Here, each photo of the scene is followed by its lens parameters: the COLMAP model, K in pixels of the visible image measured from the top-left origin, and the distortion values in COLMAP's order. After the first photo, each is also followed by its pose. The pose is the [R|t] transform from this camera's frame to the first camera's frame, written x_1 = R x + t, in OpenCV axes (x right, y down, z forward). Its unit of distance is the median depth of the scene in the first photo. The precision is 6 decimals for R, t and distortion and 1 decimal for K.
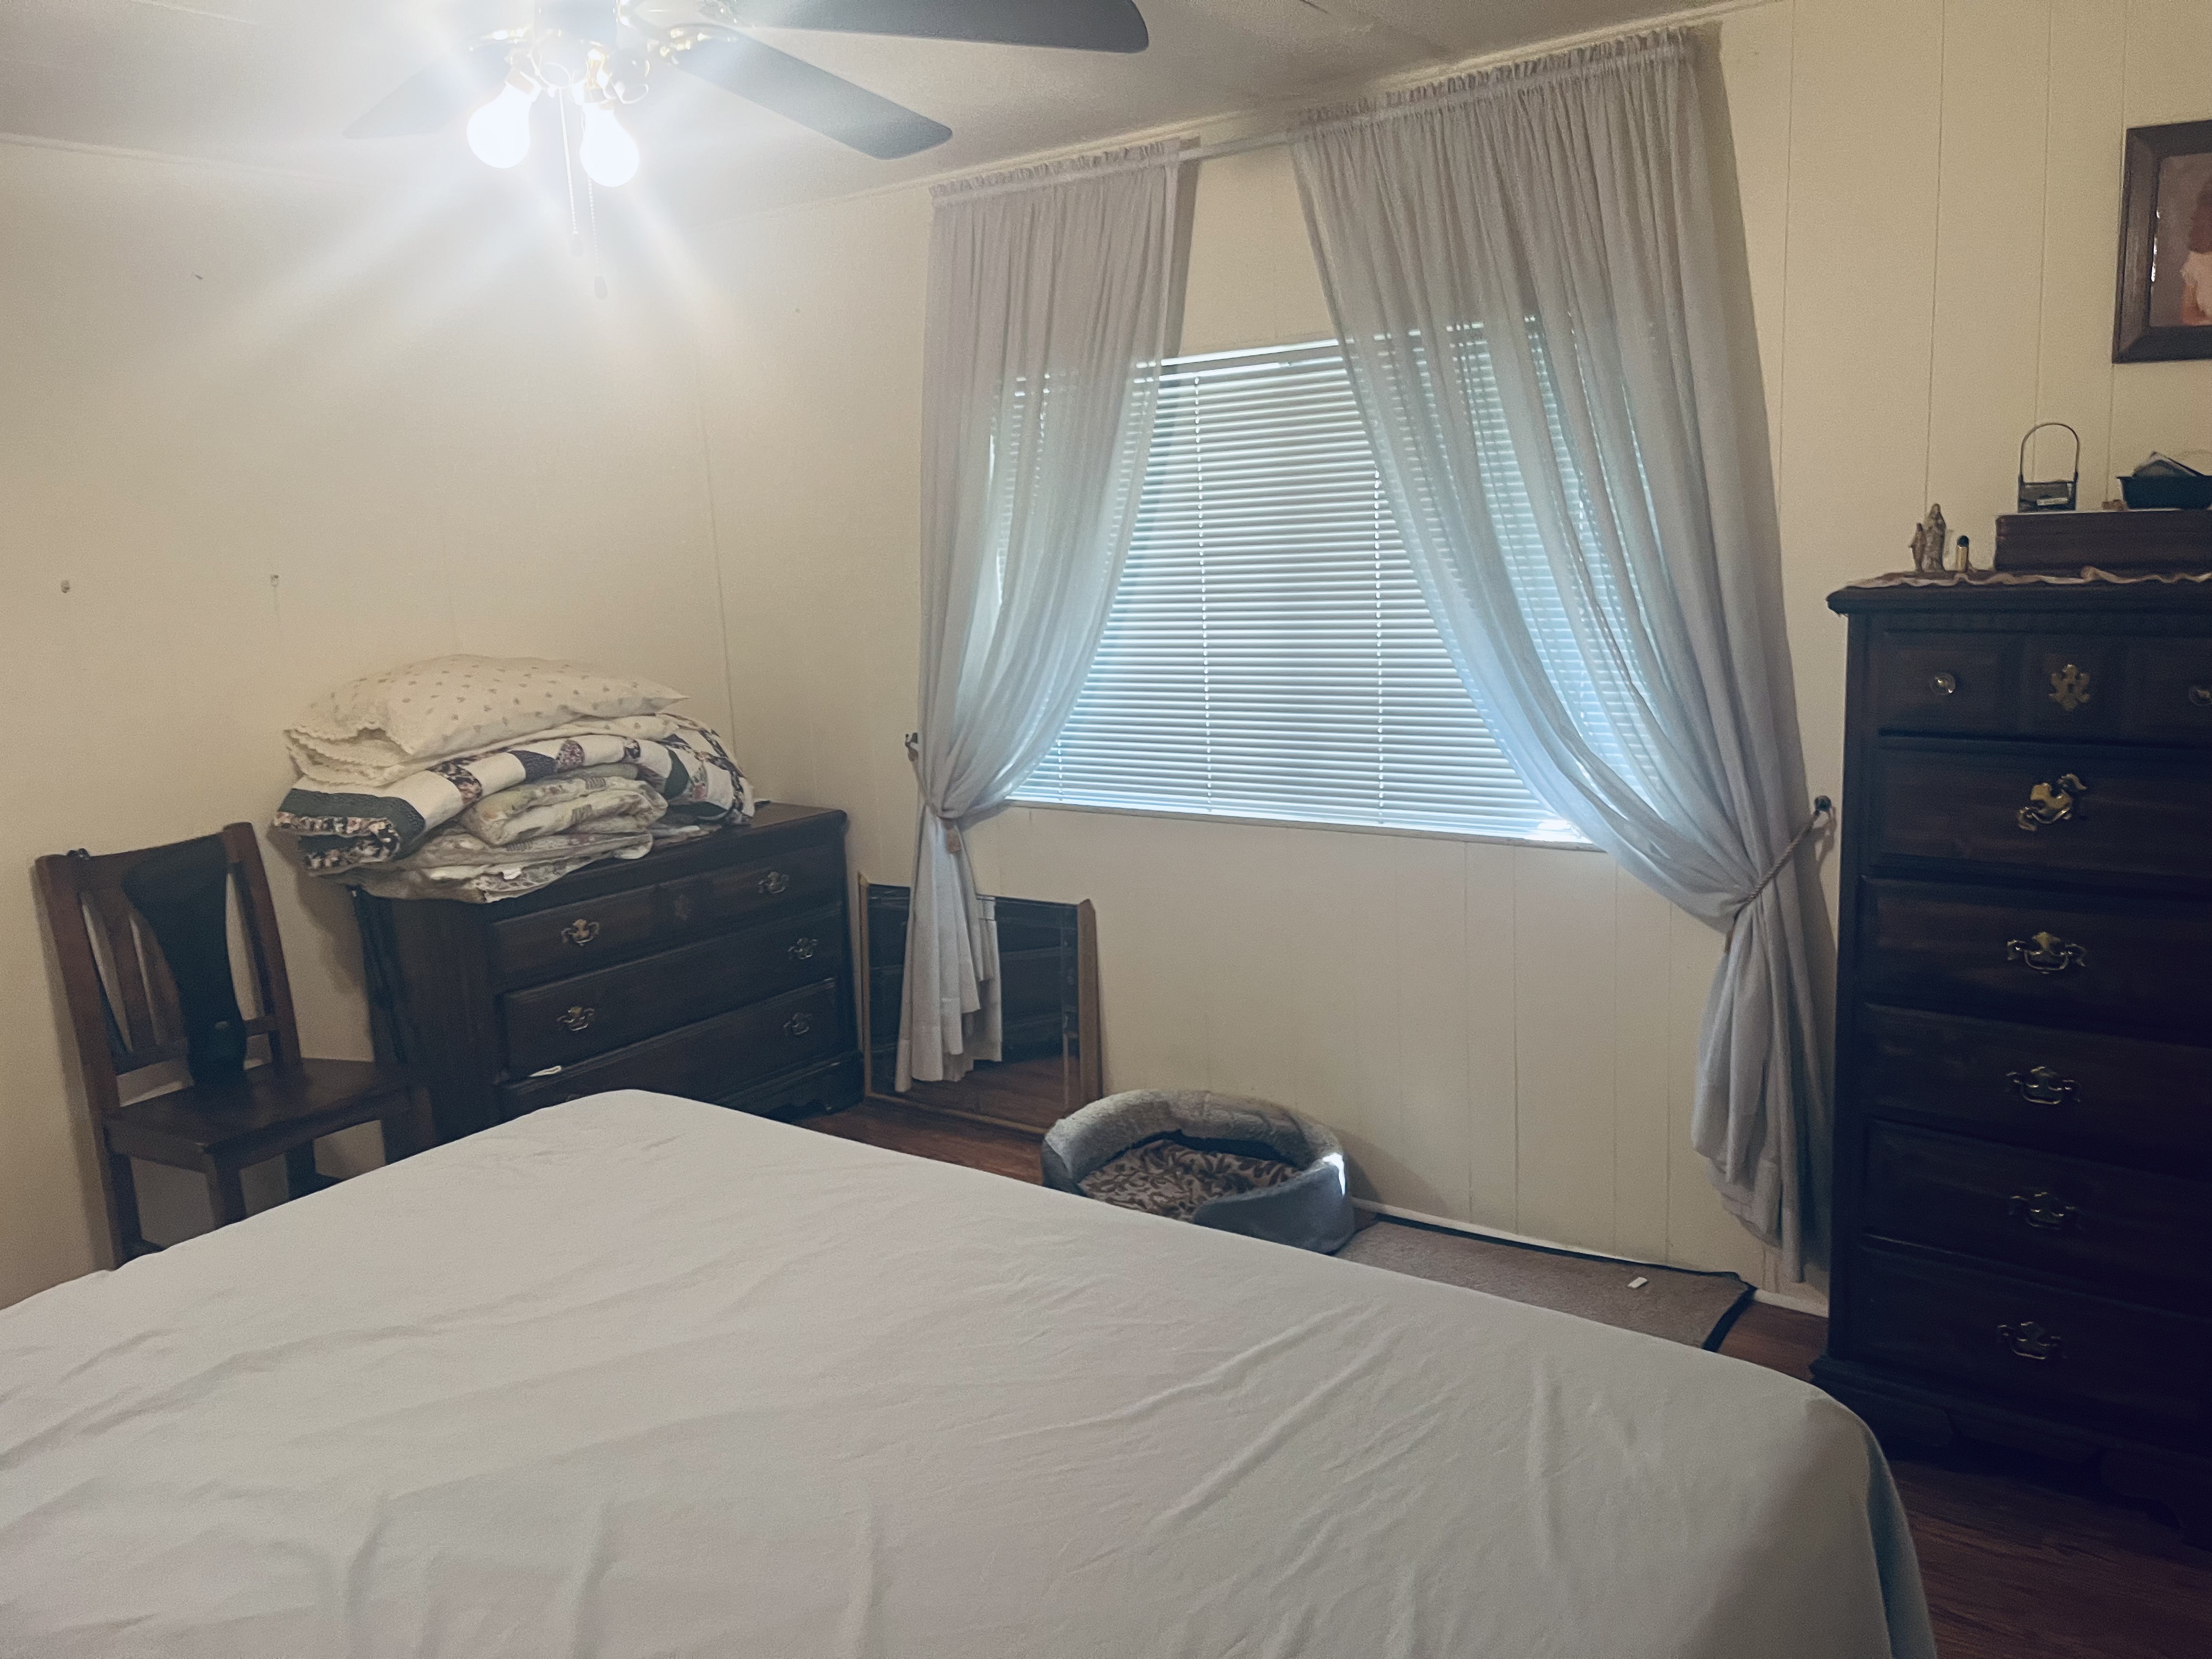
lens RADIAL K [[1681.2, 0, 1112.0], [0, 1681.2, 815.9], [0, 0, 1]] dist [0.083149, -0.133597]
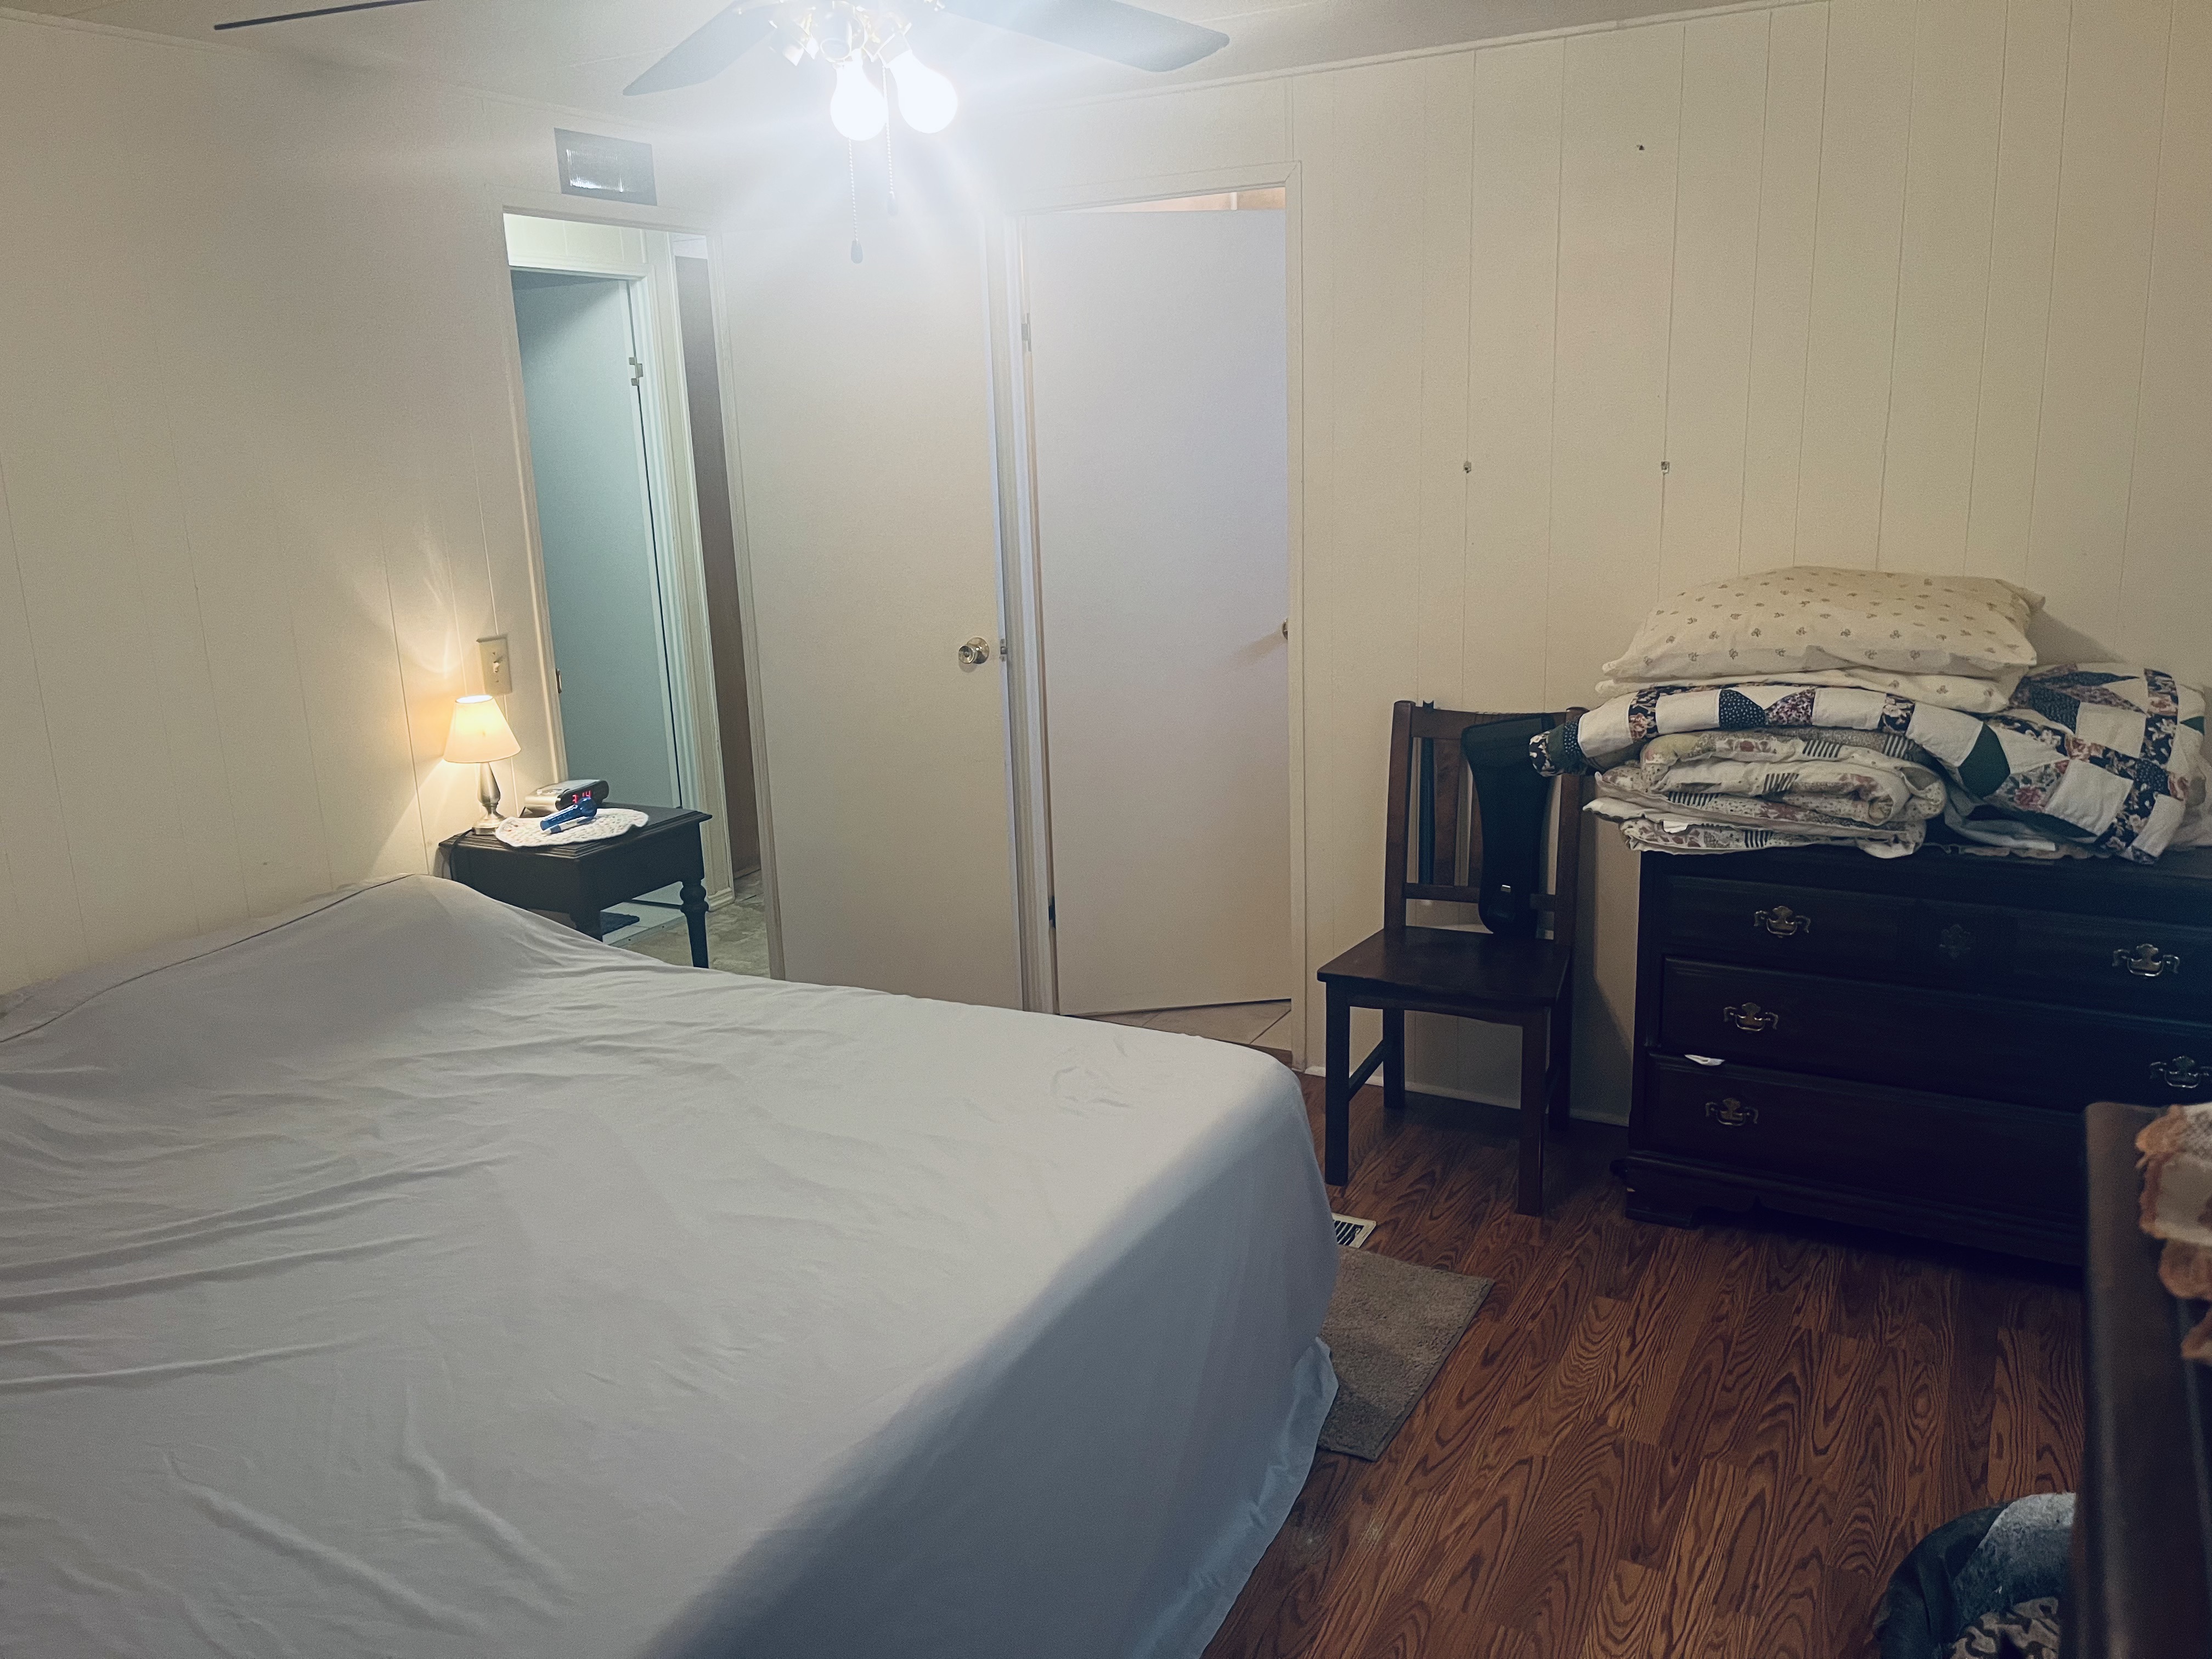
lens RADIAL K [[1673.7, 0, 1116.2], [0, 1673.7, 830.7], [0, 0, 1]] dist [0.072136, -0.102782]
pose [[0.148602, 0.272056, -0.950738, 0.421796], [-0.143546, 0.957164, 0.251458, -0.138754], [0.978423, 0.099108, 0.181289, 0.552261]]
